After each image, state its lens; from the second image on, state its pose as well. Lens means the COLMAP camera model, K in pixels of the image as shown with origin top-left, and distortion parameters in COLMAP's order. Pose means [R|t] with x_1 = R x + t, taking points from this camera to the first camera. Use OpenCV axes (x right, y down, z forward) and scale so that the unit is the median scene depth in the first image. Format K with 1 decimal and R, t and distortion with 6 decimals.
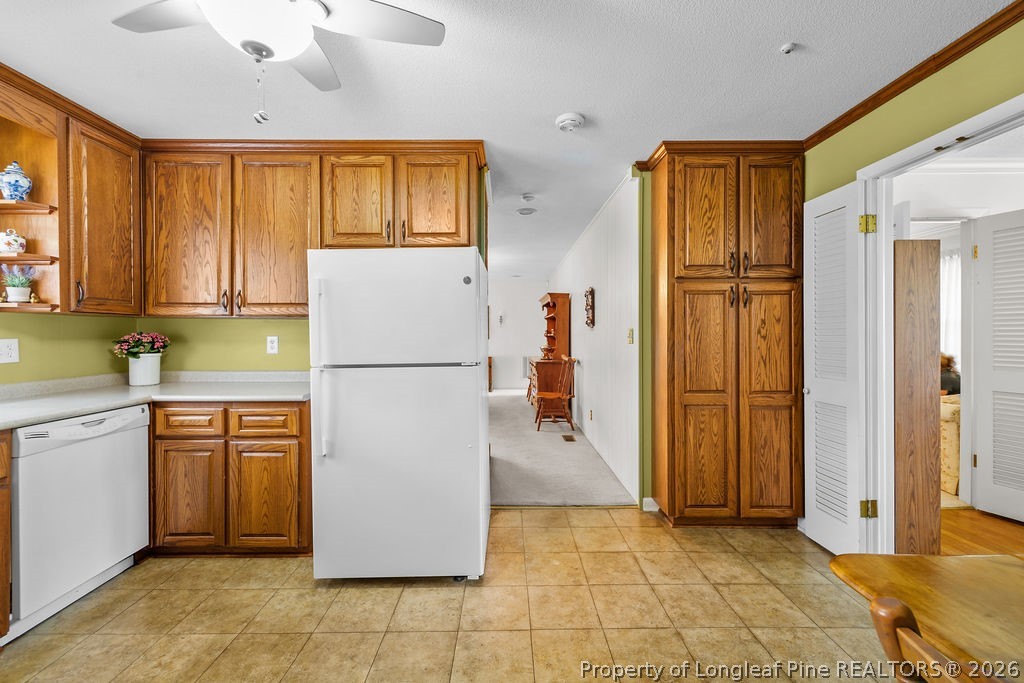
lens RADIAL K [[407.4, 0, 510.3], [0, 407.4, 337.7], [0, 0, 1]] dist [-0.013537, -0.000669]
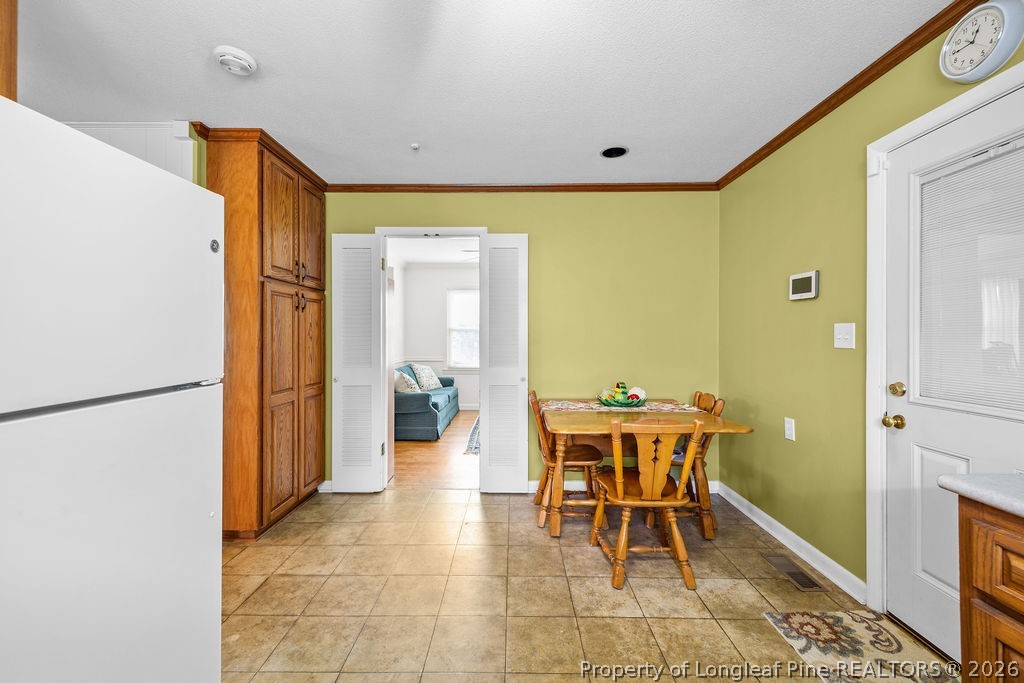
lens RADIAL K [[407.4, 0, 512.1], [0, 407.4, 336.8], [0, 0, 1]] dist [-0.013537, -0.000669]
pose [[0.000581, 0.000950, 0.999999, -0.572092], [0.004763, 0.999988, -0.000953, -0.001146], [-0.999988, 0.004764, 0.000577, 0.434196]]
